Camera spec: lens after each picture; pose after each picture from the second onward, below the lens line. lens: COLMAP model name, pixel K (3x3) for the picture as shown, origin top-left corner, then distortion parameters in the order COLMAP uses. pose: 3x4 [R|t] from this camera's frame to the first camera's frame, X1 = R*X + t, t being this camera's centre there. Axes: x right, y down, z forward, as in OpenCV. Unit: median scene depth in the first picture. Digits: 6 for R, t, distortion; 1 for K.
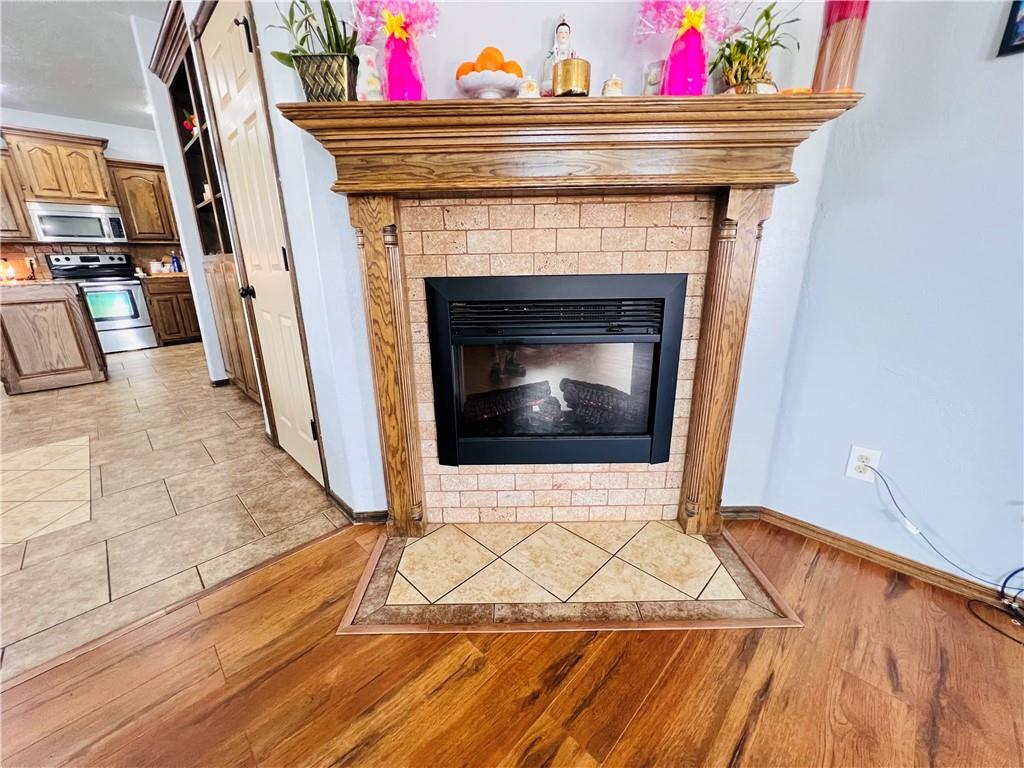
lens RADIAL K [[408.3, 0, 509.7], [0, 408.3, 381.7], [0, 0, 1]] dist [-0.002248, 0.000260]
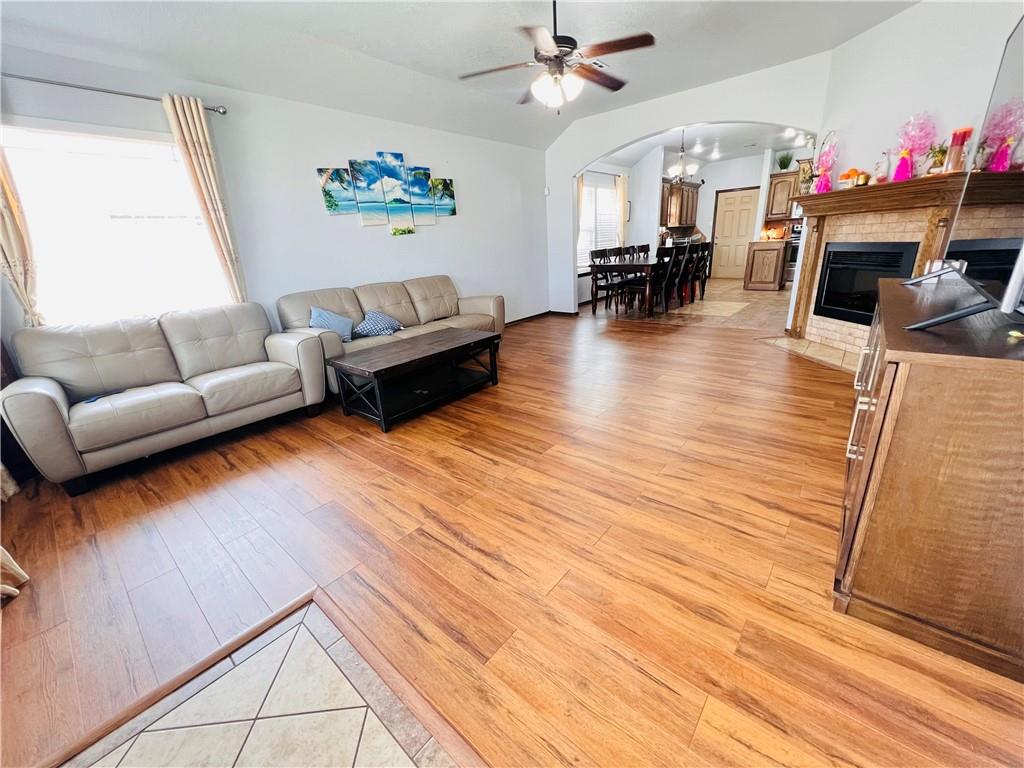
lens RADIAL K [[408.3, 0, 509.7], [0, 408.3, 381.7], [0, 0, 1]] dist [-0.002248, 0.000260]
pose [[0.077167, 0.331732, -0.940212, 2.262061], [-0.233131, 0.922885, 0.306485, 0.248333], [0.969379, 0.195542, 0.148554, -1.196776]]
